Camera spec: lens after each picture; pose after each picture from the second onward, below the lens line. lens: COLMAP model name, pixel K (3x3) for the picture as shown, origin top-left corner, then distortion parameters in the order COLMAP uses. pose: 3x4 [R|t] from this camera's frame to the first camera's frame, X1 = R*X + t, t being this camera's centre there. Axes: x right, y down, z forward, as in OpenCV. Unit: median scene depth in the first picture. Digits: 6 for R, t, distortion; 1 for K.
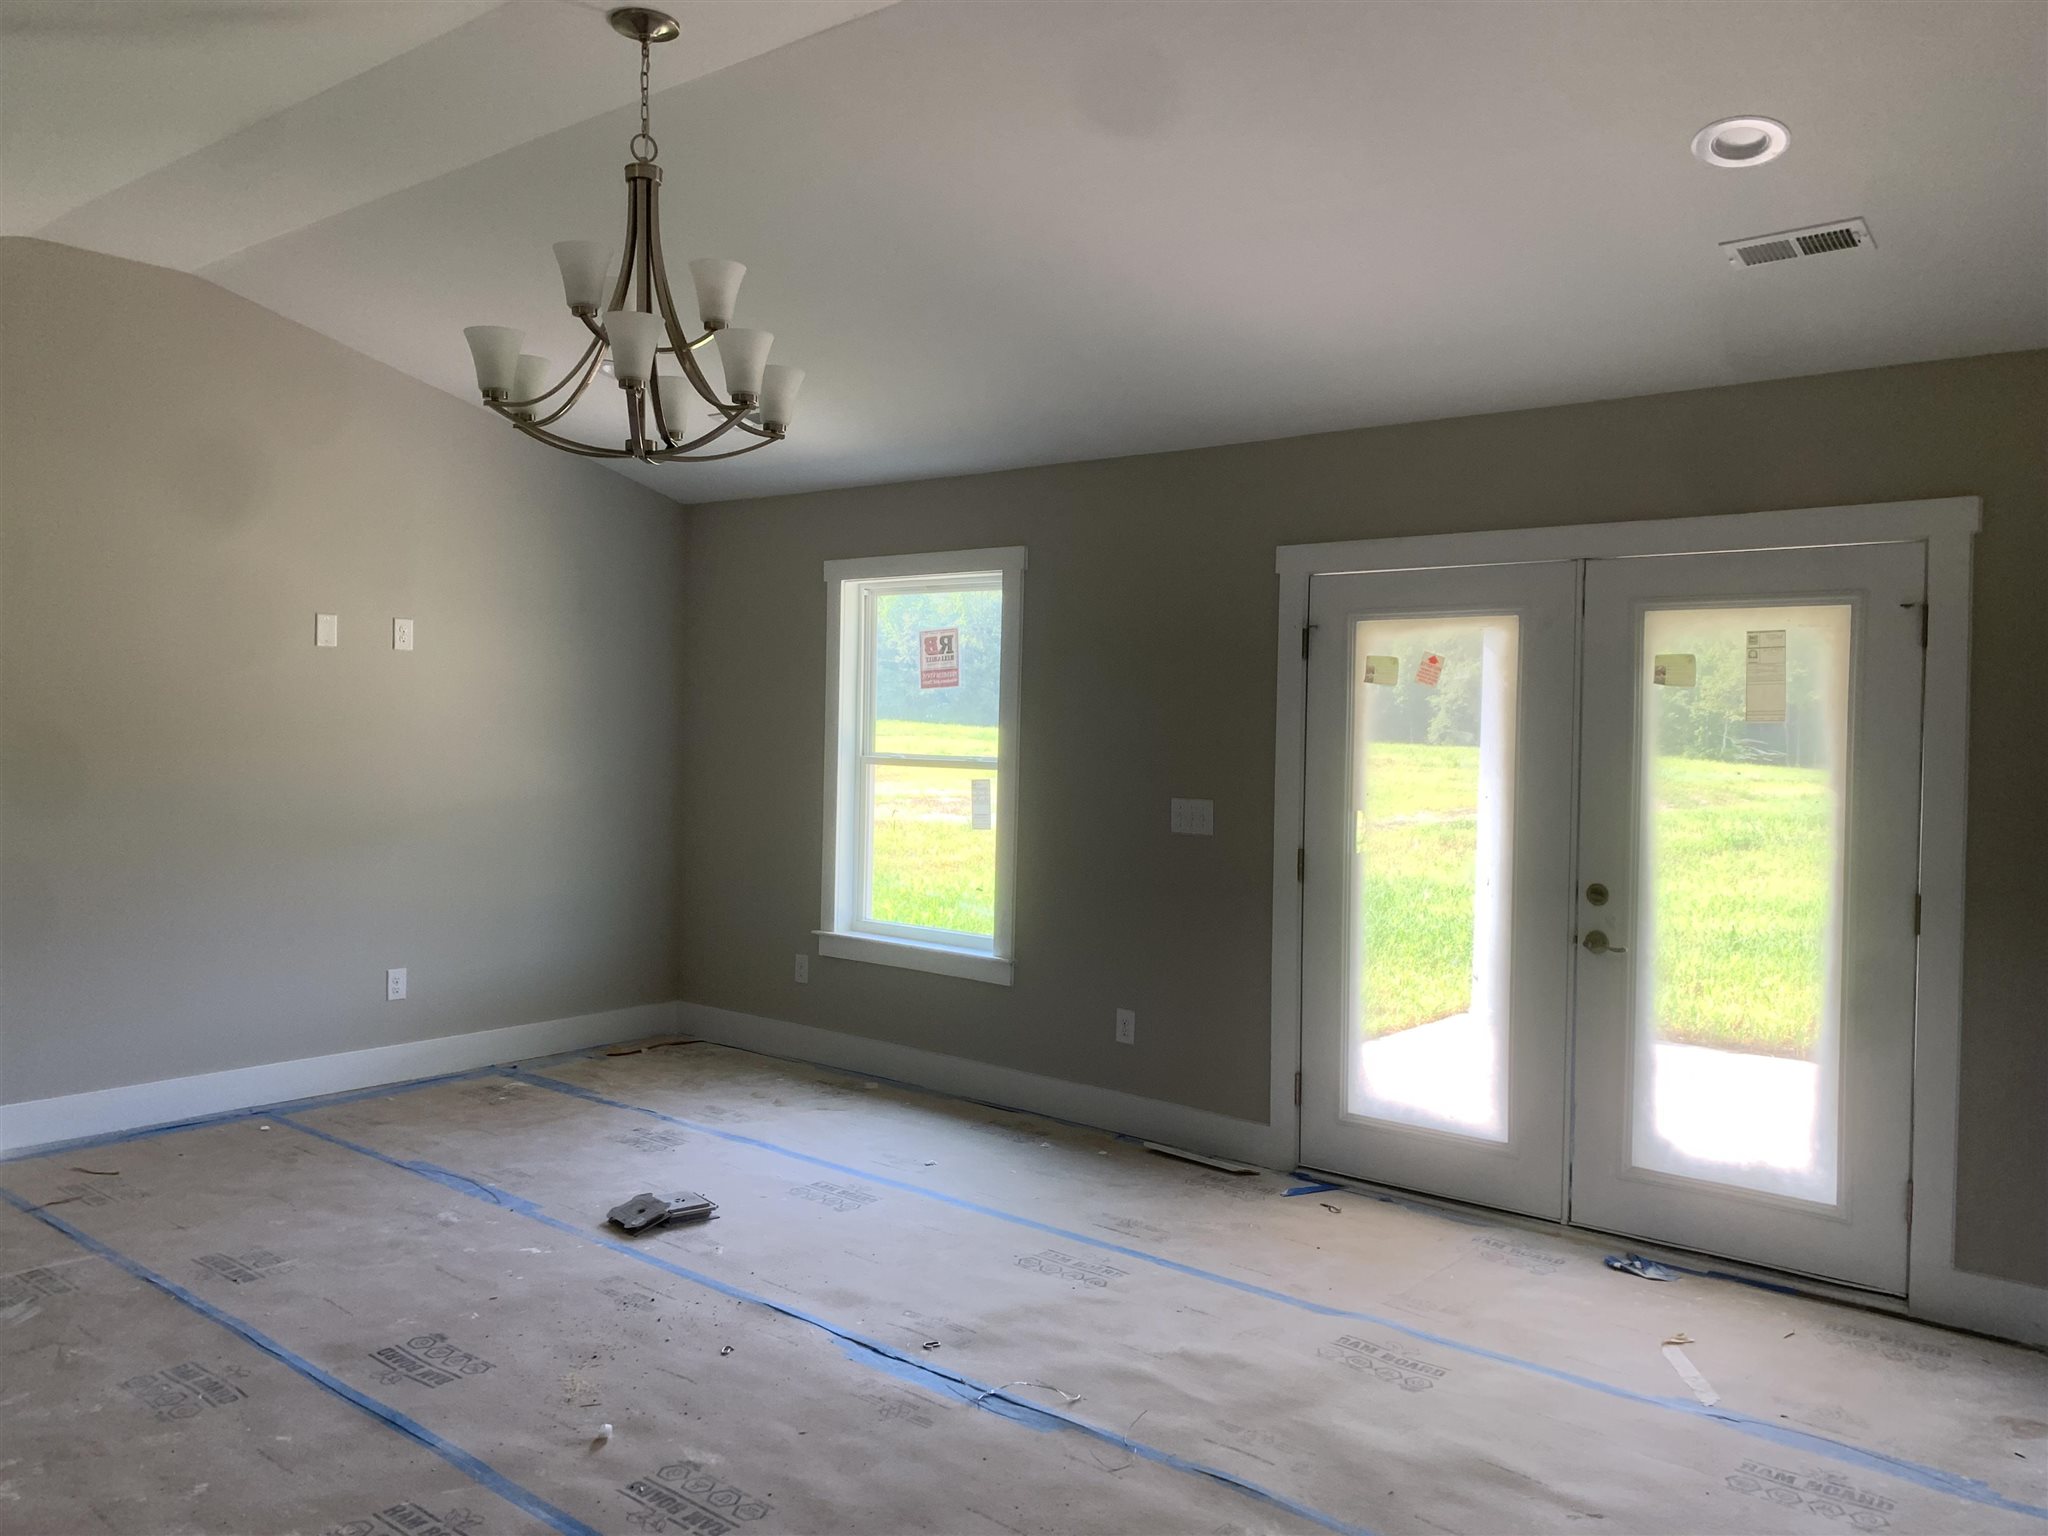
lens RADIAL K [[1539.0, 0, 1017.3], [0, 1539.0, 738.3], [0, 0, 1]] dist [0.004219, 0.000706]
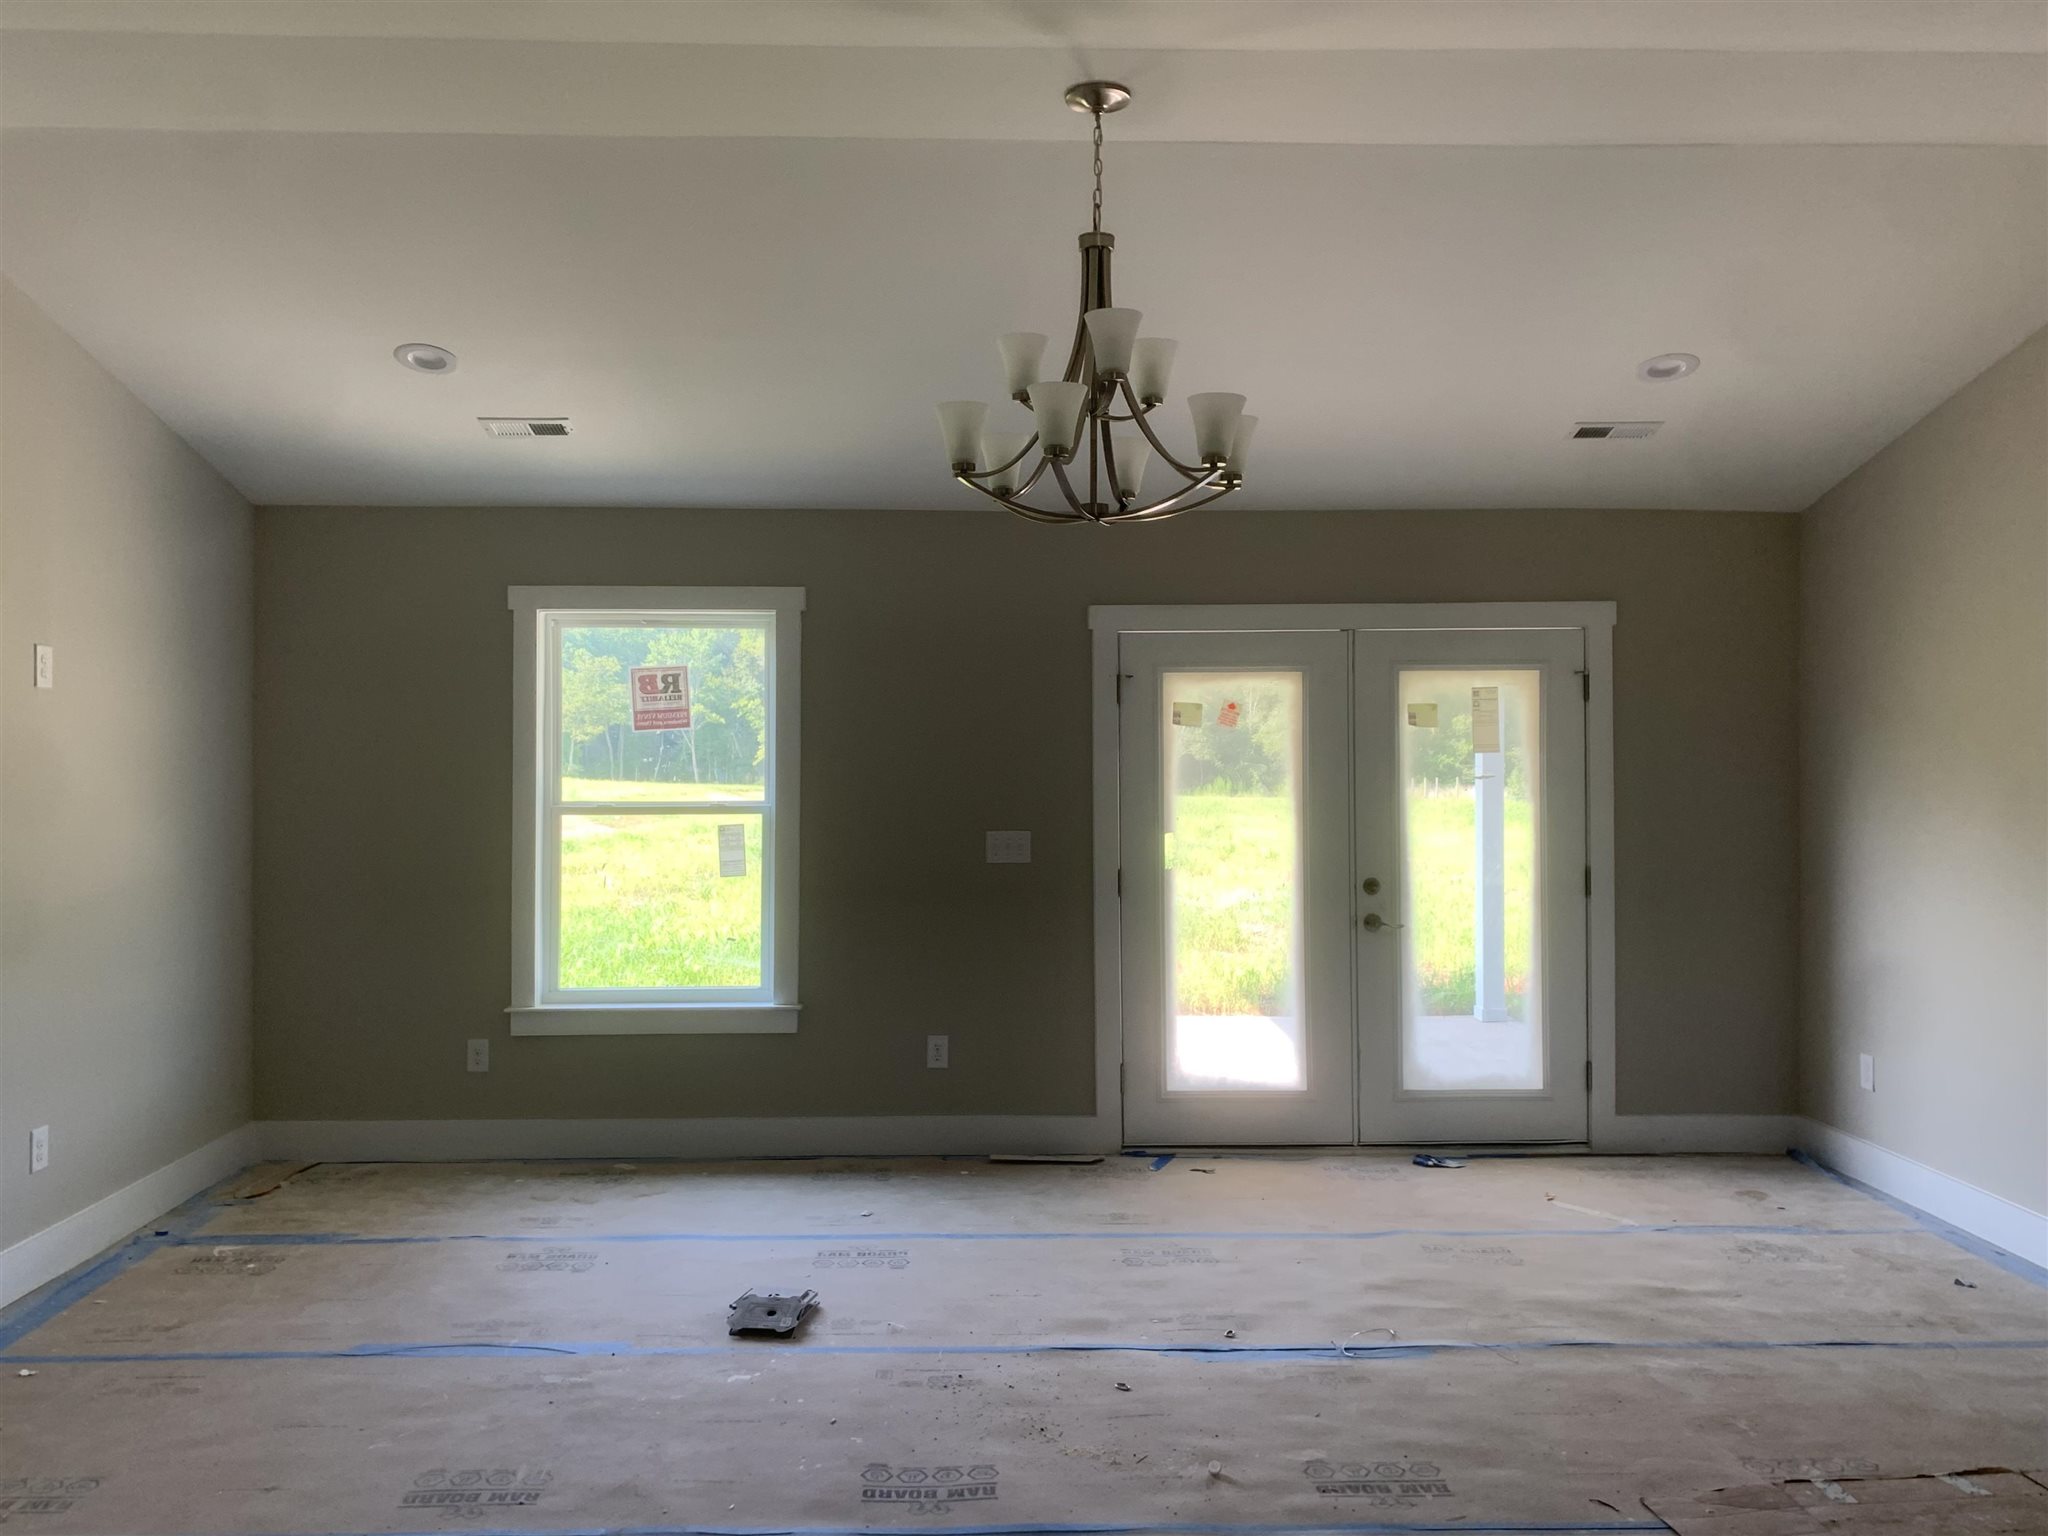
lens RADIAL K [[1548.7, 0, 1021.4], [0, 1548.7, 708.1], [0, 0, 1]] dist [0.003909, -0.005594]
pose [[0.759920, -0.001170, 0.650015, -0.678557], [0.022910, 0.999425, -0.024985, -0.022841], [-0.649613, 0.033878, 0.759510, 0.181663]]
